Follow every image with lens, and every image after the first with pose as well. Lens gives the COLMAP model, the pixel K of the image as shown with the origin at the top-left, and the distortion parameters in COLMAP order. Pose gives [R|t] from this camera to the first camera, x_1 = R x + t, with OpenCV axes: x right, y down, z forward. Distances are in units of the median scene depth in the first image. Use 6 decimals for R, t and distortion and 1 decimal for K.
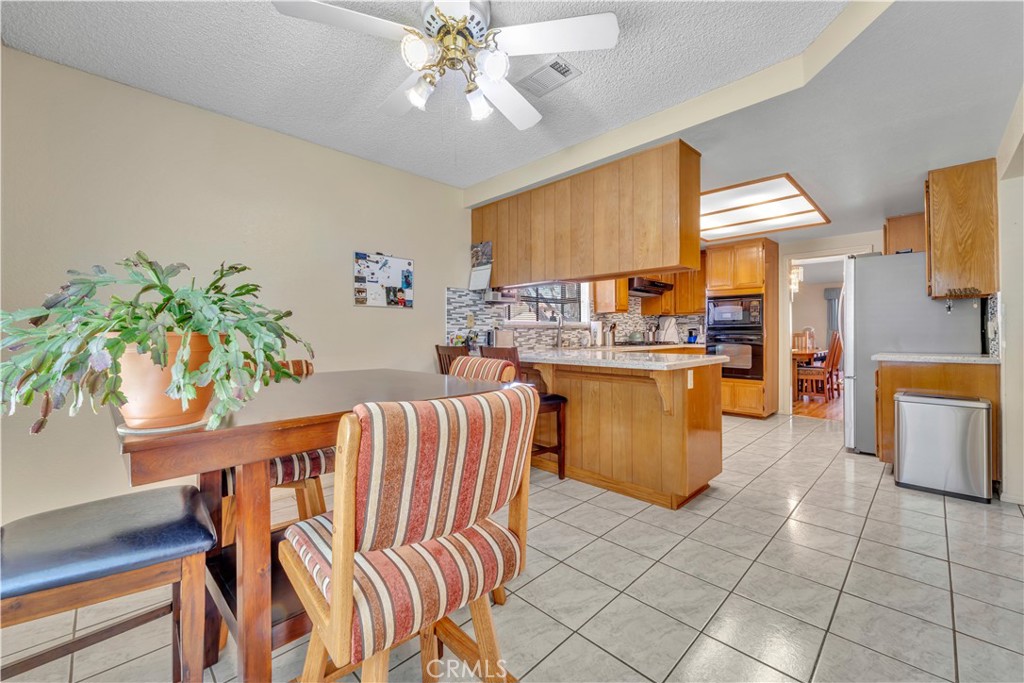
lens RADIAL K [[410.6, 0, 507.8], [0, 410.6, 332.5], [0, 0, 1]] dist [0.004325, -0.000926]
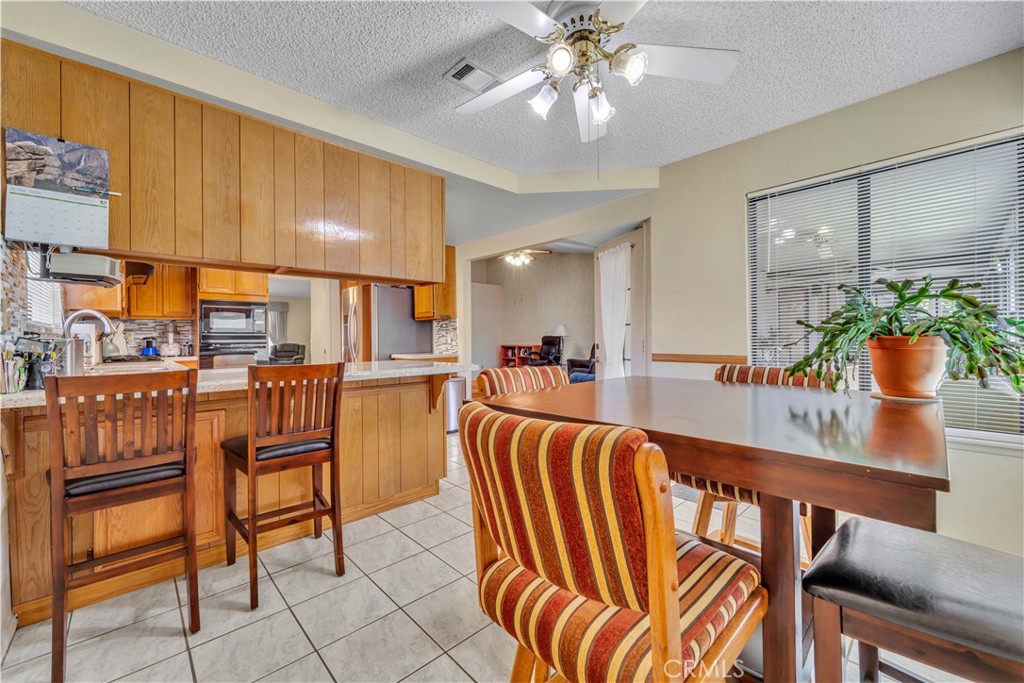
lens RADIAL K [[410.6, 0, 517.1], [0, 410.6, 338.7], [0, 0, 1]] dist [0.004325, -0.000926]
pose [[0.018251, 0.000993, 0.999833, -0.353758], [0.008050, 0.999967, -0.001140, -0.000515], [-0.999801, 0.008070, 0.018242, 0.359592]]
